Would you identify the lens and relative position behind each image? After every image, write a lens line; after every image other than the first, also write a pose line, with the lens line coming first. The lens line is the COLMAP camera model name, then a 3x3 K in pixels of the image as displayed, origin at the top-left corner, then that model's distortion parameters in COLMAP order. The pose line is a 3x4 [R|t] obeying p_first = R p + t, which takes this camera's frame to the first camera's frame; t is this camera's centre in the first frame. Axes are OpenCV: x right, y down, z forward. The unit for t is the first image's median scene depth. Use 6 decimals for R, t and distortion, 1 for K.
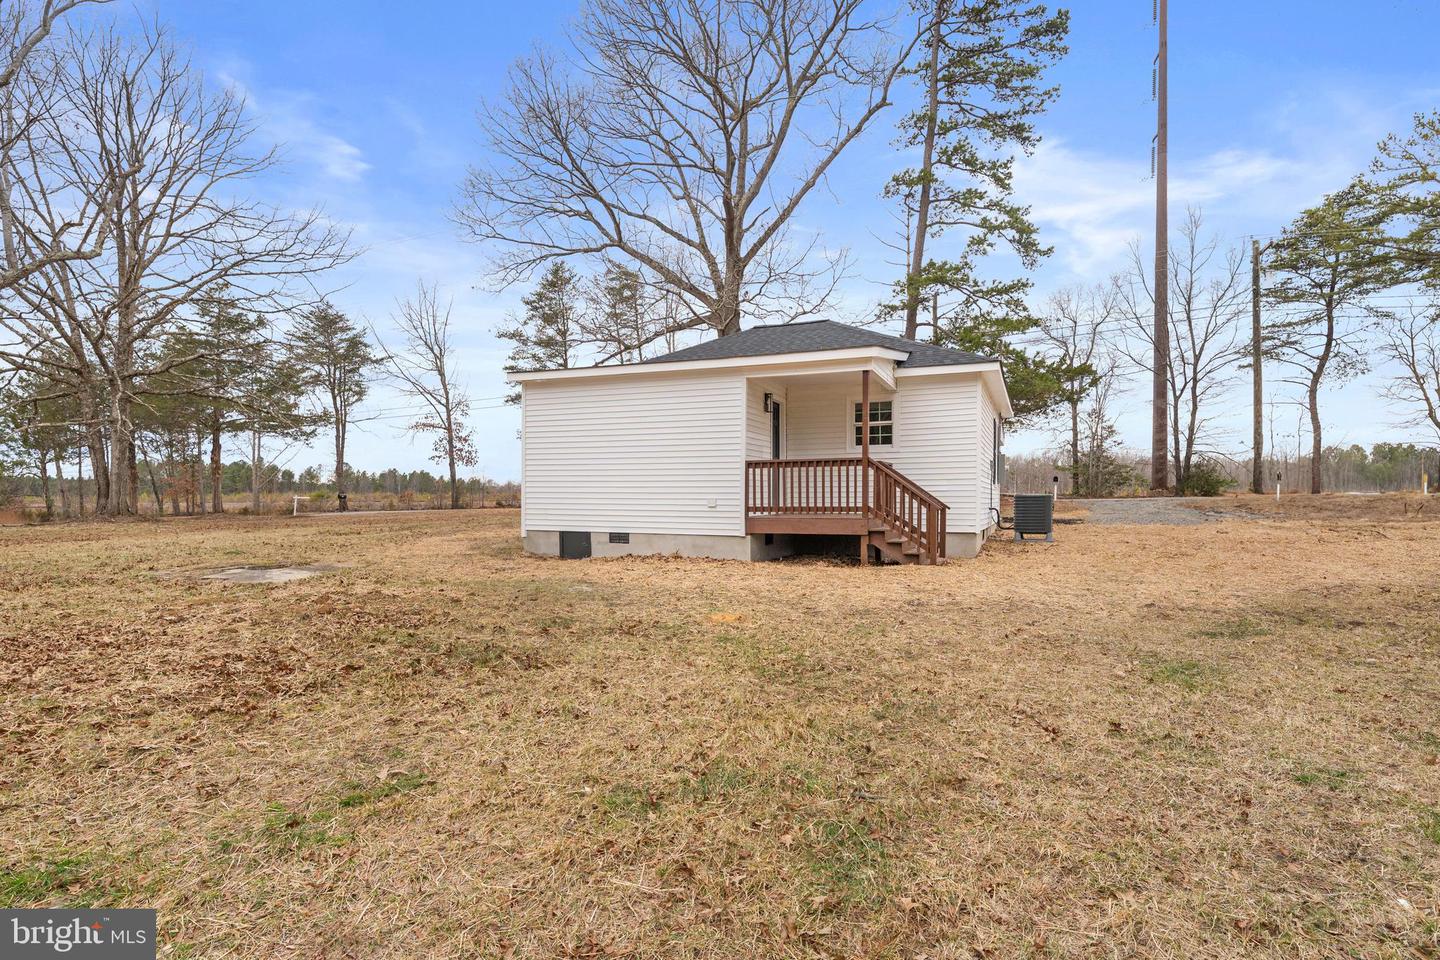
lens RADIAL K [[754.4, 0, 718.5], [0, 754.4, 462.4], [0, 0, 1]] dist [-0.002592, 0.000268]
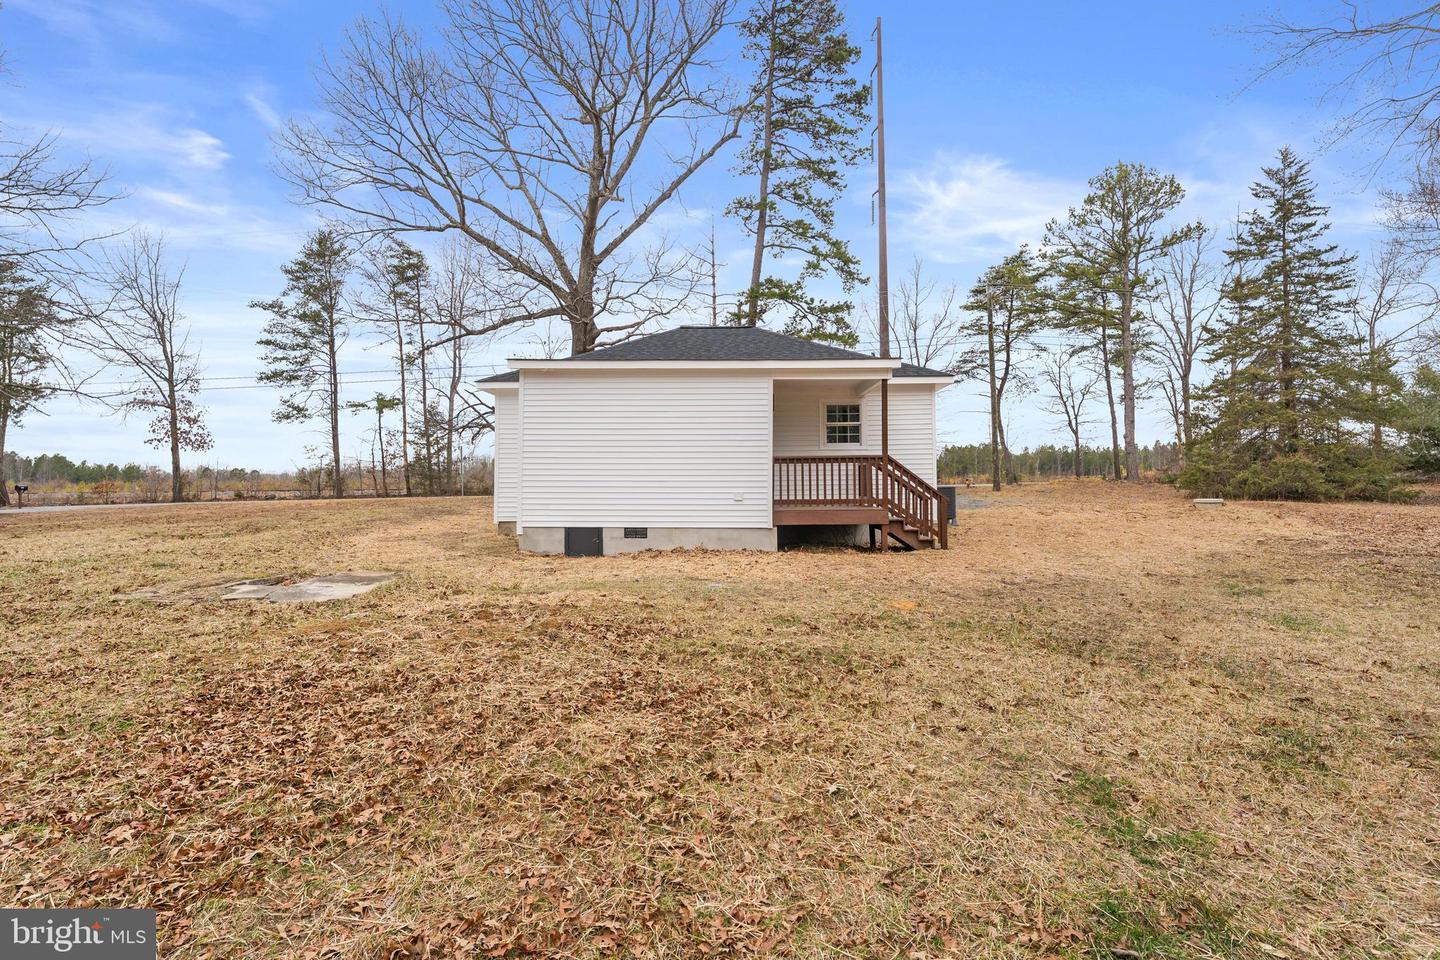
lens RADIAL K [[720.1, 0, 721.2], [0, 720.1, 409.9], [0, 0, 1]] dist [-0.003298, -0.000714]
pose [[0.929269, 0.035390, 0.367705, -0.165688], [-0.014040, 0.998065, -0.060577, -0.002345], [-0.369137, 0.051130, 0.927967, 0.031617]]
